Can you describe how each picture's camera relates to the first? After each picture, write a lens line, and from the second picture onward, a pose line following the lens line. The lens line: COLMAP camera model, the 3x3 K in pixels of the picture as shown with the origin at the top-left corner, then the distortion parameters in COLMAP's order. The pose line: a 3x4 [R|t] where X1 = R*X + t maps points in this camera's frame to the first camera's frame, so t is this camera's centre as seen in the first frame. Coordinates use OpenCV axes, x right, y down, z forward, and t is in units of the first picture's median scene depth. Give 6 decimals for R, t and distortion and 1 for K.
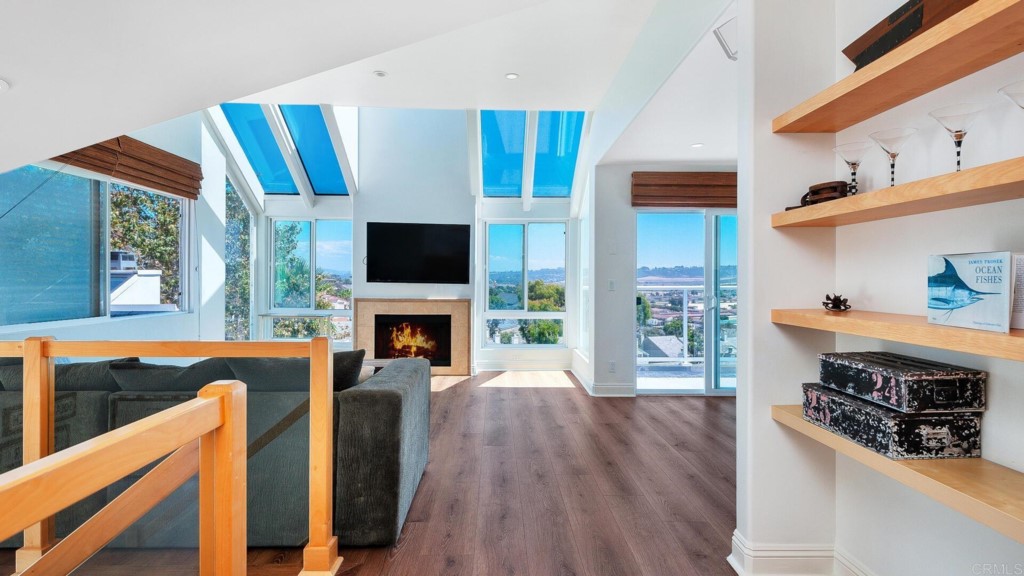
lens RADIAL K [[514.5, 0, 506.1], [0, 514.5, 282.6], [0, 0, 1]] dist [0.009774, -0.003977]
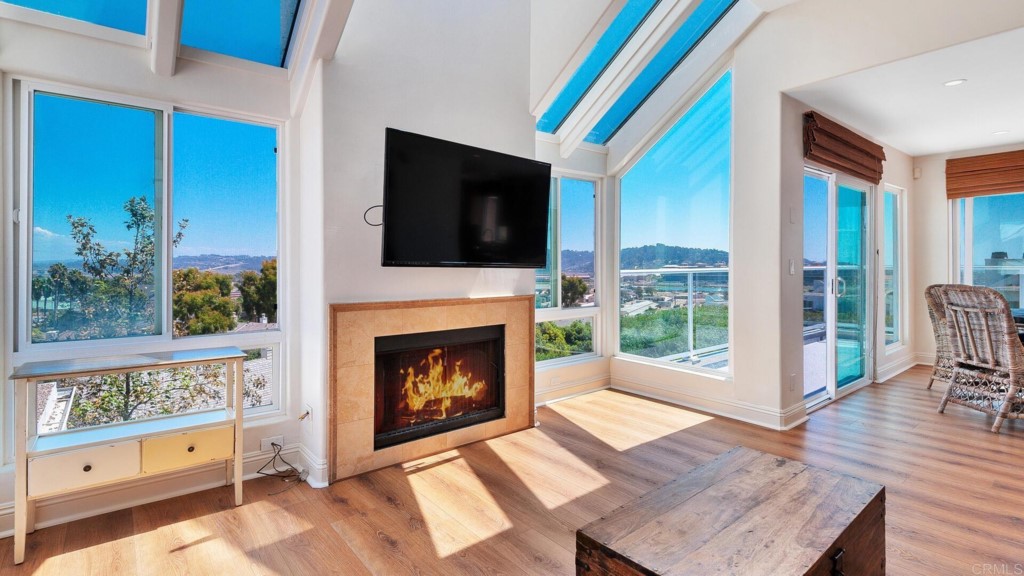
lens RADIAL K [[476.5, 0, 481.7], [0, 476.5, 264.6], [0, 0, 1]] dist [0.003056, -0.002168]
pose [[0.792127, -0.006382, 0.610323, -0.436339], [0.012339, 0.999908, -0.005560, 0.001089], [-0.610232, 0.011935, 0.792133, 0.613092]]
